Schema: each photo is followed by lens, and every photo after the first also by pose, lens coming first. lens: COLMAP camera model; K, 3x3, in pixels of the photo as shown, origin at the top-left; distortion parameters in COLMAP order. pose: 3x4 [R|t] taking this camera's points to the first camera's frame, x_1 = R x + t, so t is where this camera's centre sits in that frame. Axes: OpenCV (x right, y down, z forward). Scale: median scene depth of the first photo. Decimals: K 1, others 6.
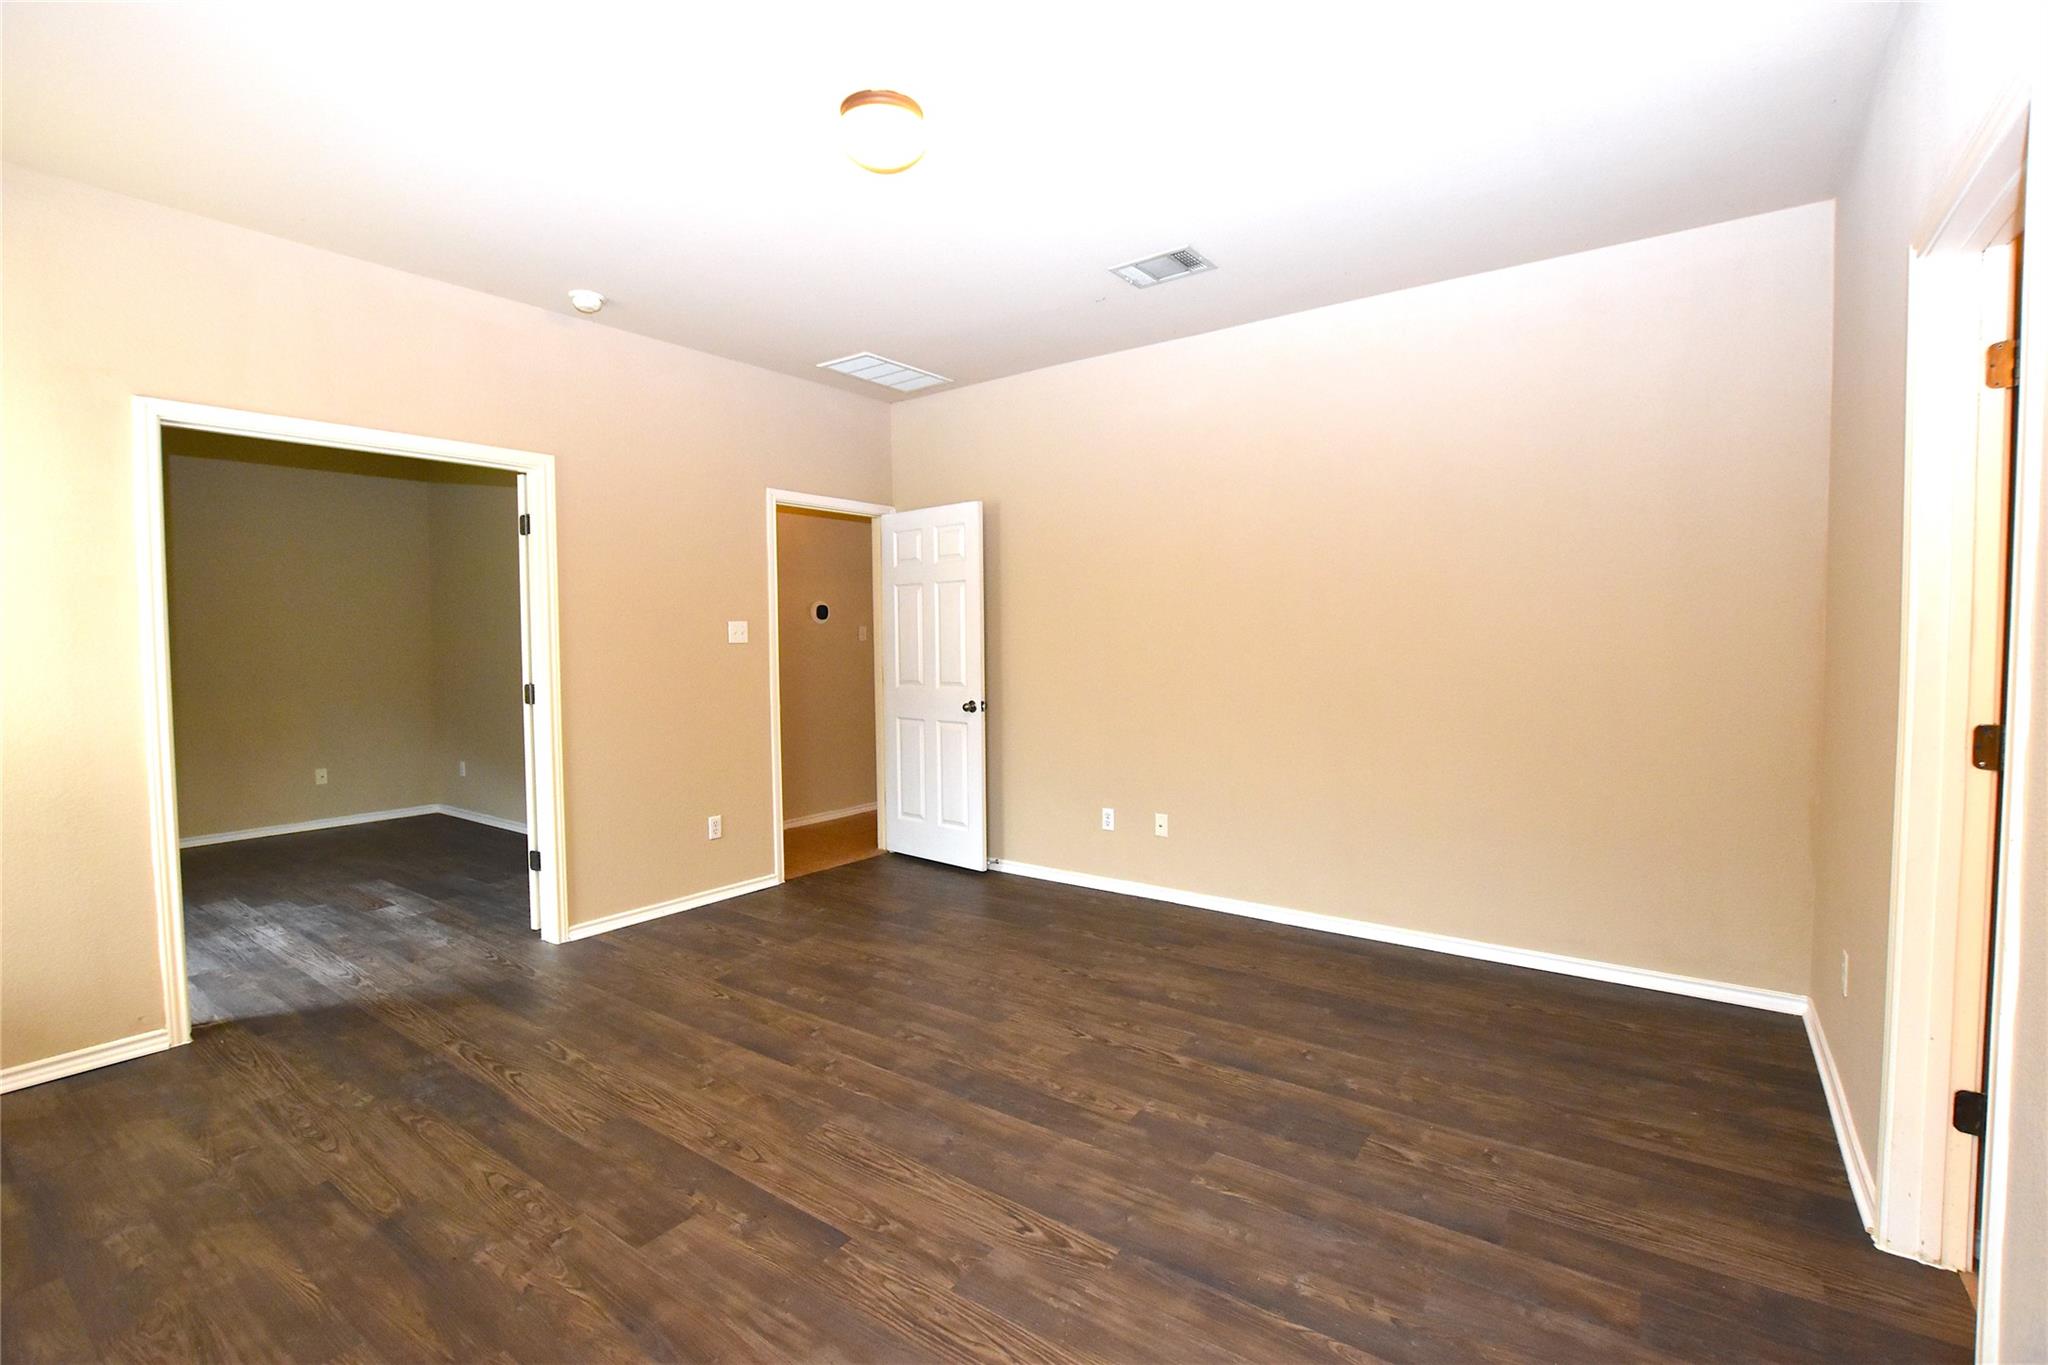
lens RADIAL K [[904.8, 0, 1028.0], [0, 904.8, 680.8], [0, 0, 1]] dist [-0.028410, 0.001828]
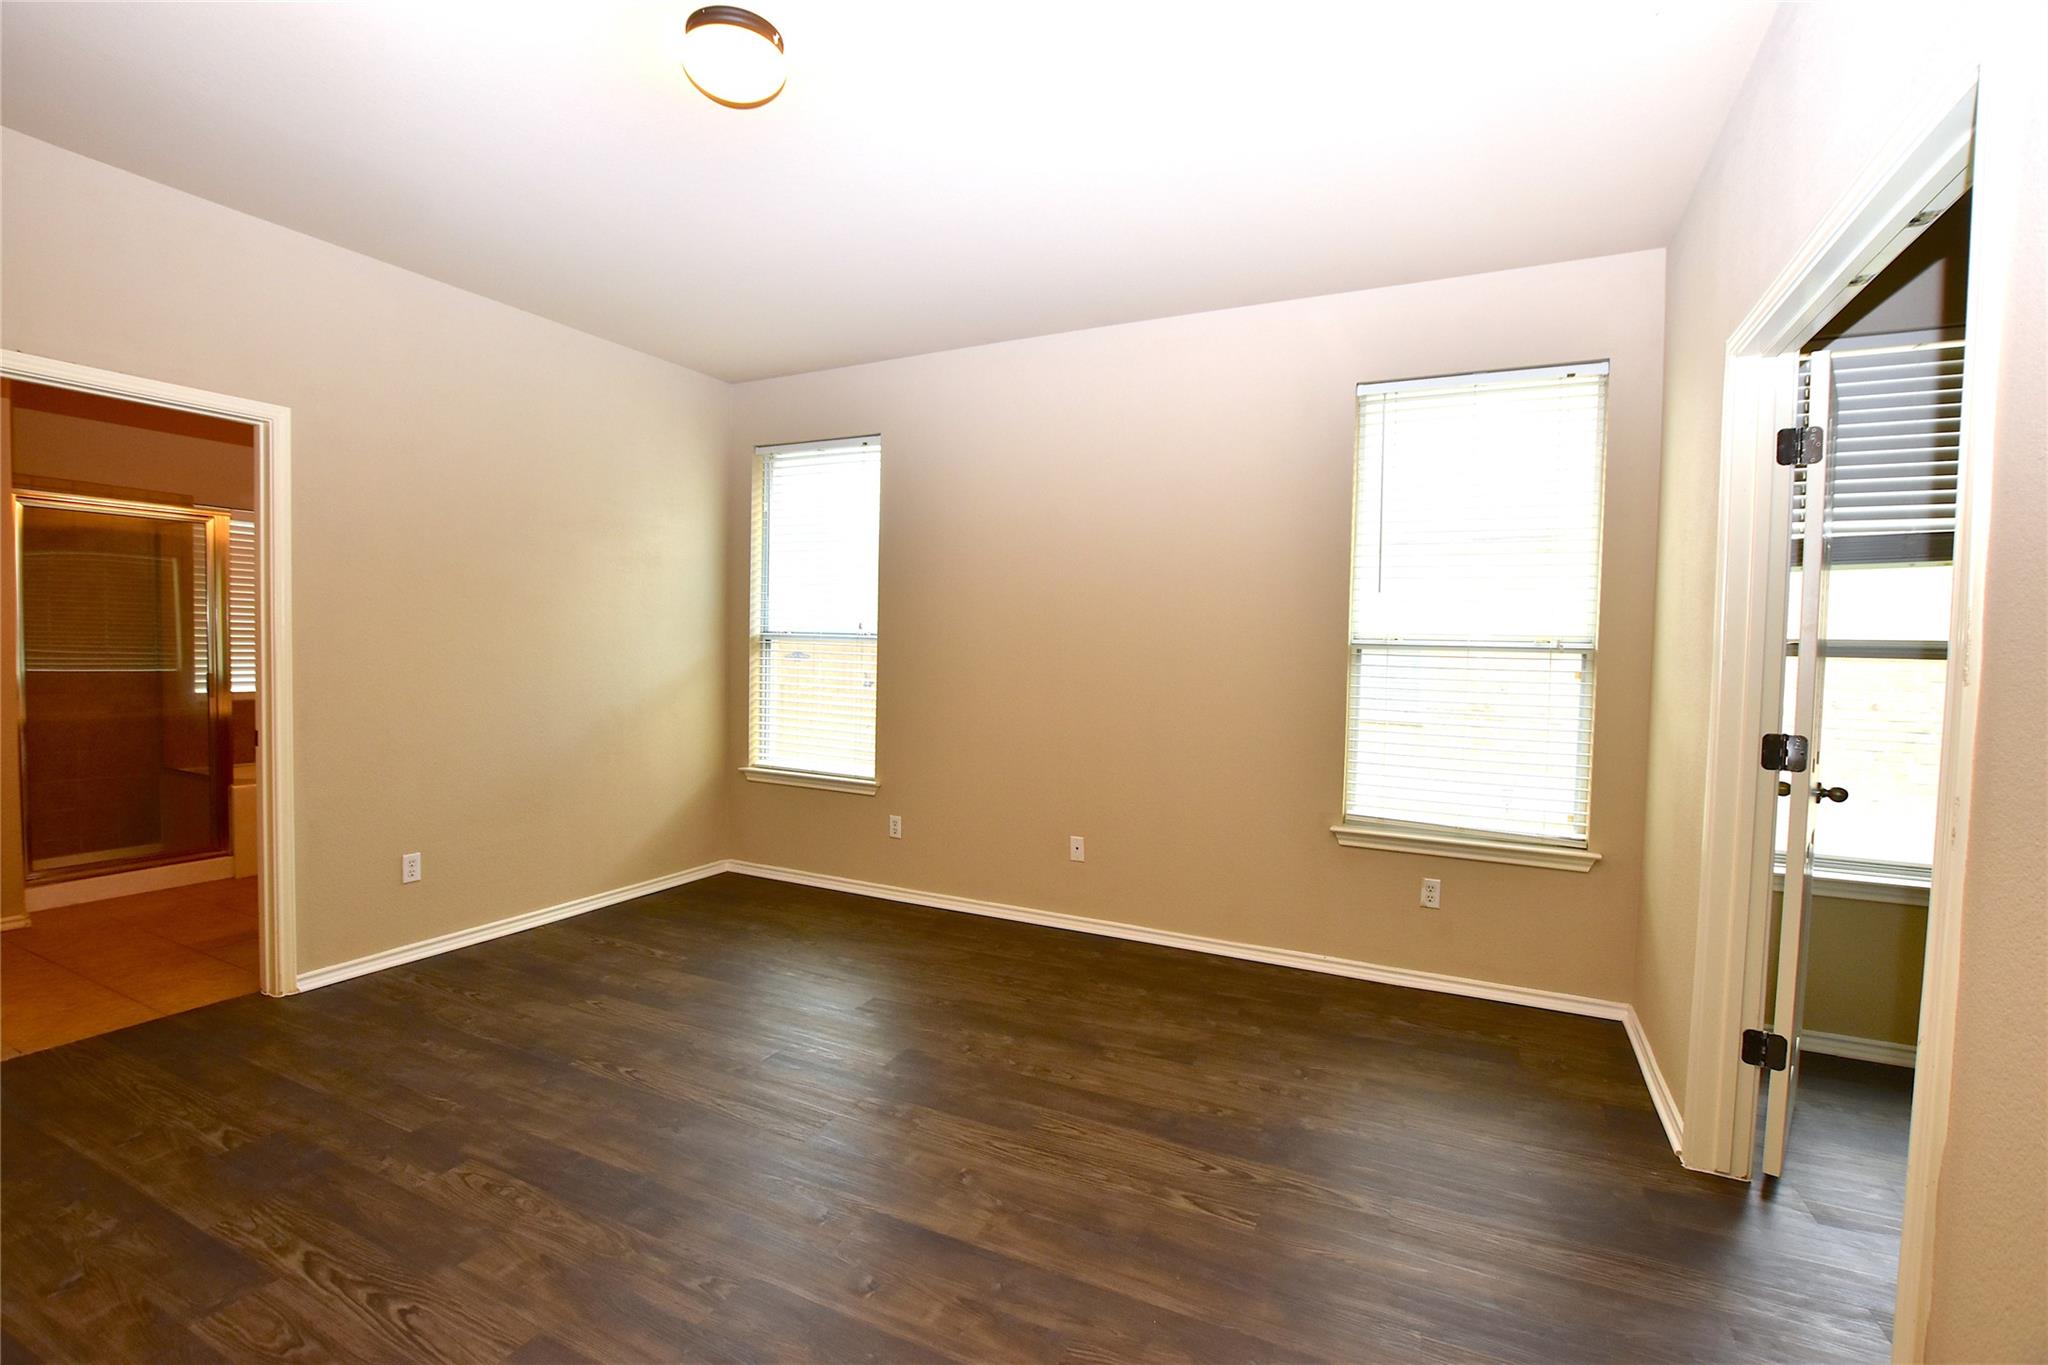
lens RADIAL K [[904.8, 0, 1033.0], [0, 904.8, 675.2], [0, 0, 1]] dist [-0.028410, 0.001828]
pose [[-0.983826, -0.002998, -0.179104, -0.300924], [-0.017911, 0.996496, 0.081705, -0.093408], [0.178231, 0.083591, -0.980432, 2.005914]]
